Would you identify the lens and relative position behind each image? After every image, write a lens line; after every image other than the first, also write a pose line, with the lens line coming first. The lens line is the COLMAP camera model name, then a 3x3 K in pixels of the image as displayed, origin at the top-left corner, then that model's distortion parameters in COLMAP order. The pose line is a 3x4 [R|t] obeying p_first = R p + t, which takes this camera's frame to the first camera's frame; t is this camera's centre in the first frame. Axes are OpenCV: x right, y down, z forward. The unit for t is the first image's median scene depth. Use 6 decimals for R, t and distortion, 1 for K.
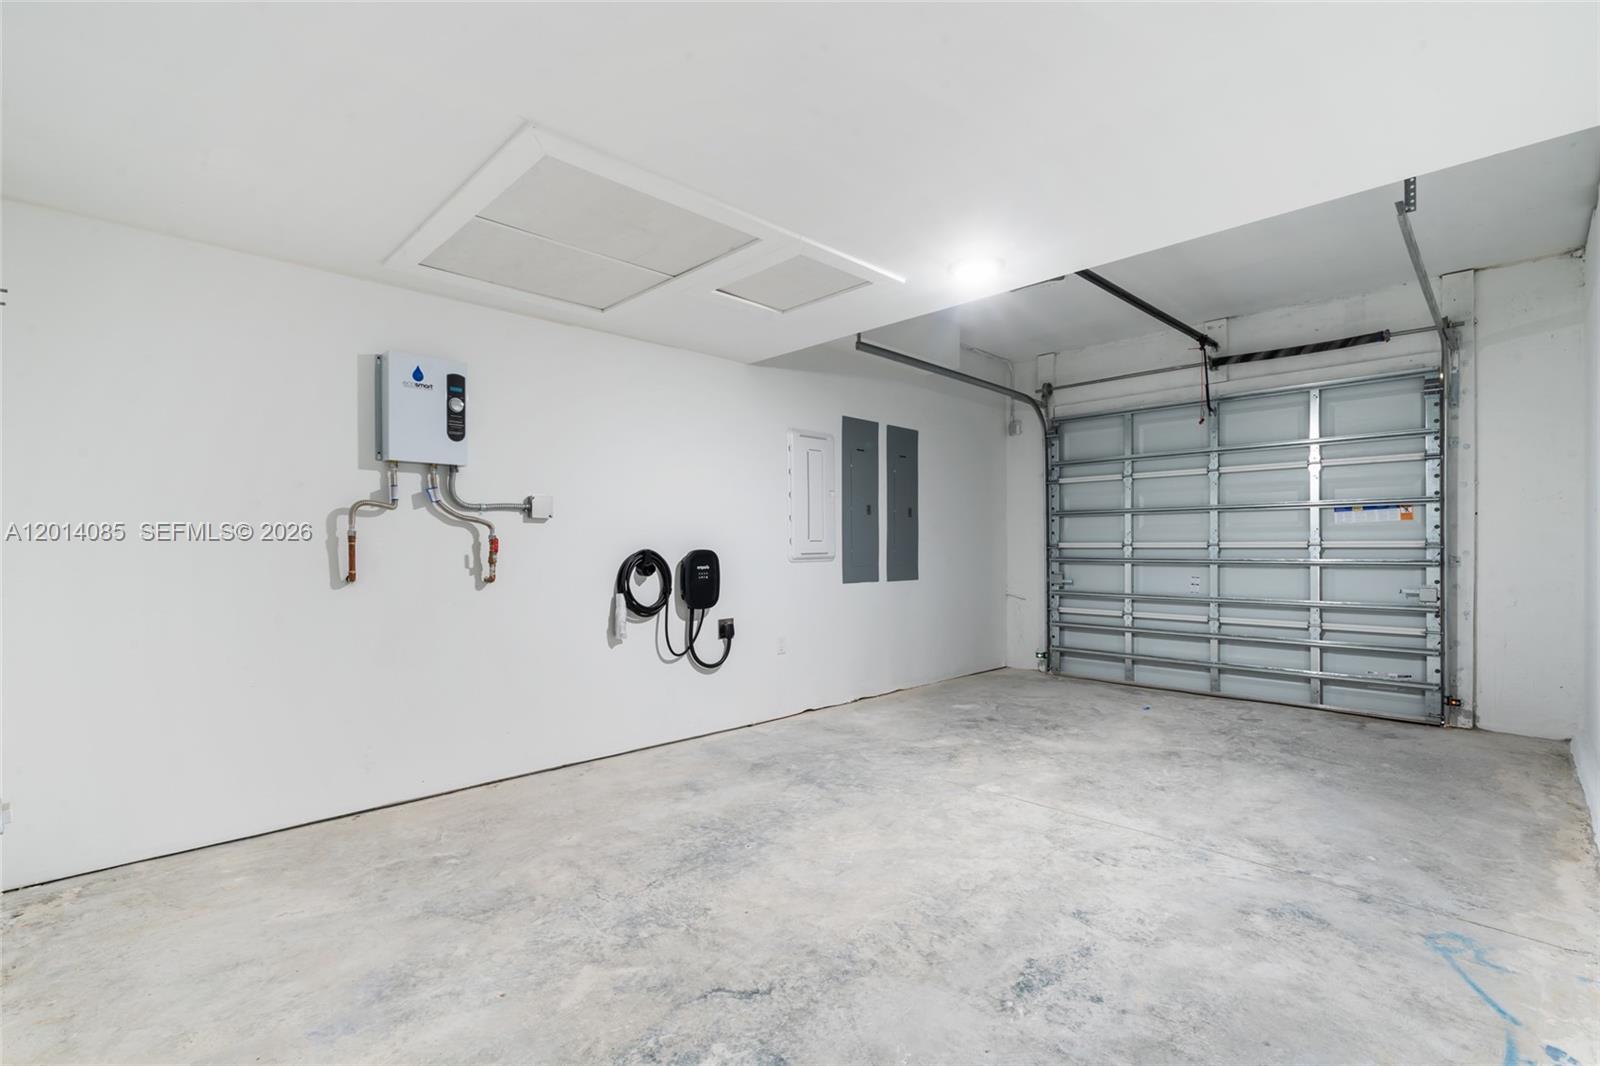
lens RADIAL K [[709.8, 0, 796.2], [0, 709.8, 536.6], [0, 0, 1]] dist [-0.002014, -0.000670]
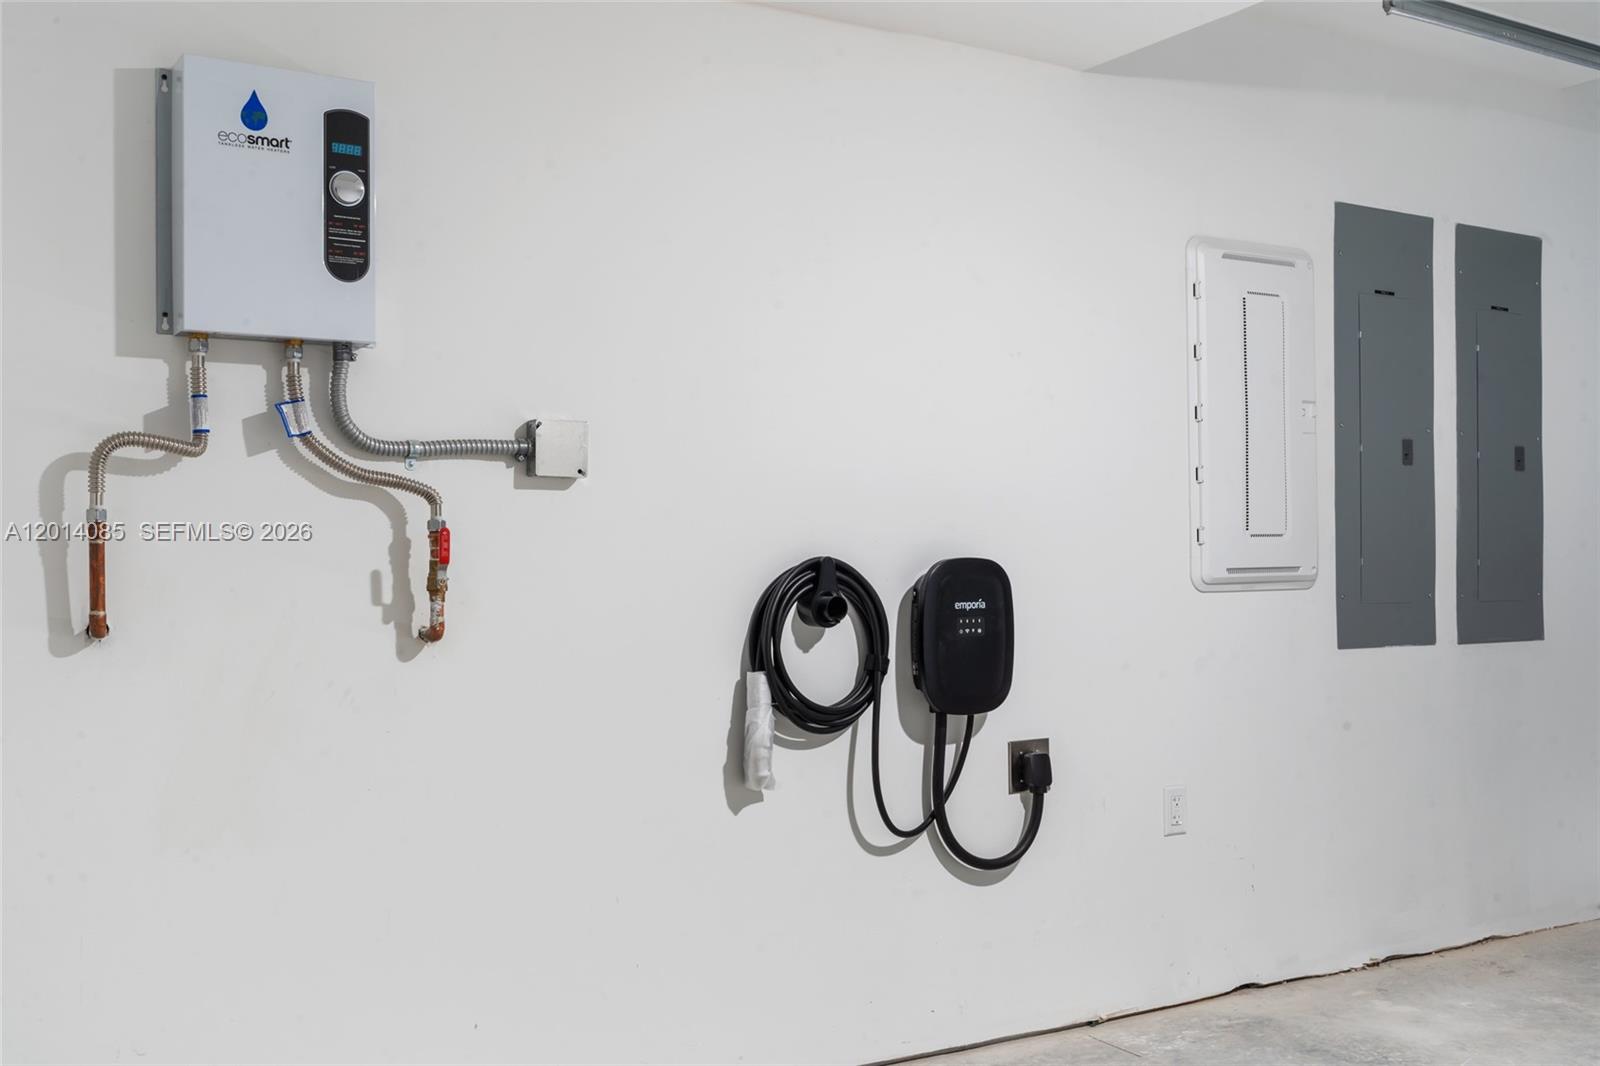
lens RADIAL K [[1602.0, 0, 800.2], [0, 1602.0, 532.5], [0, 0, 1]] dist [-0.005326, 0.000000]
pose [[0.974559, -0.000167, -0.224131, -0.031096], [0.001134, 0.999991, 0.004185, 0.000967], [0.224128, -0.004332, 0.974550, 0.162621]]
